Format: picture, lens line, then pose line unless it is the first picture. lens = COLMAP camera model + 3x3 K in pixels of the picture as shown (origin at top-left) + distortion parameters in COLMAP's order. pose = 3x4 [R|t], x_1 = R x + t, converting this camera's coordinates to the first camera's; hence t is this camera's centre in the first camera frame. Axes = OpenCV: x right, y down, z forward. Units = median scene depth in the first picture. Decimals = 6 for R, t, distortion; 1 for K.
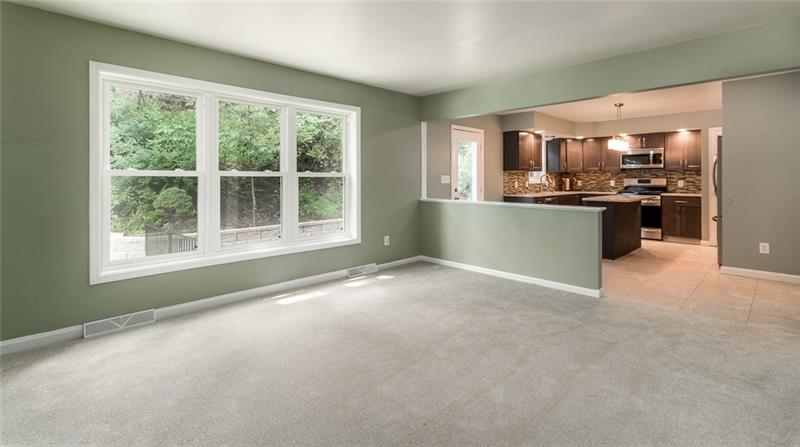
lens RADIAL K [[369.6, 0, 398.2], [0, 369.6, 179.3], [0, 0, 1]] dist [0.000507, -0.000210]
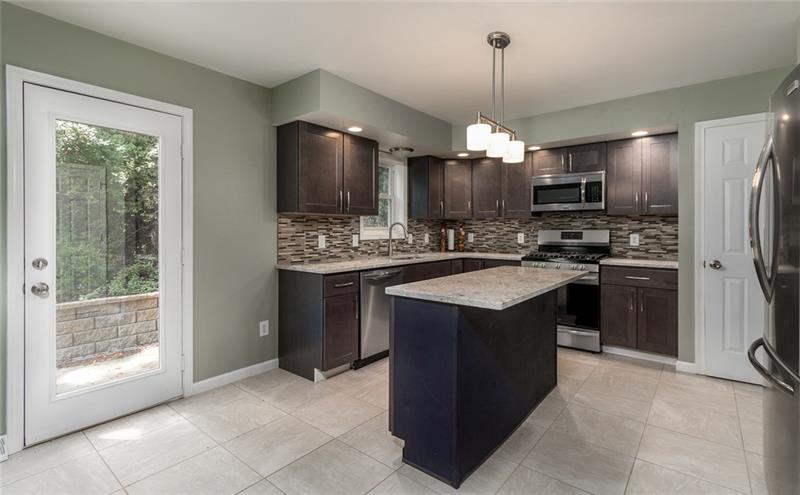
lens RADIAL K [[375.1, 0, 396.7], [0, 375.1, 234.5], [0, 0, 1]] dist [-0.002371, 0.000211]
pose [[0.993590, 0.000651, 0.113046, 0.360520], [-0.001883, 0.999940, 0.010796, -0.001339], [-0.113032, -0.010939, 0.993531, 0.499423]]
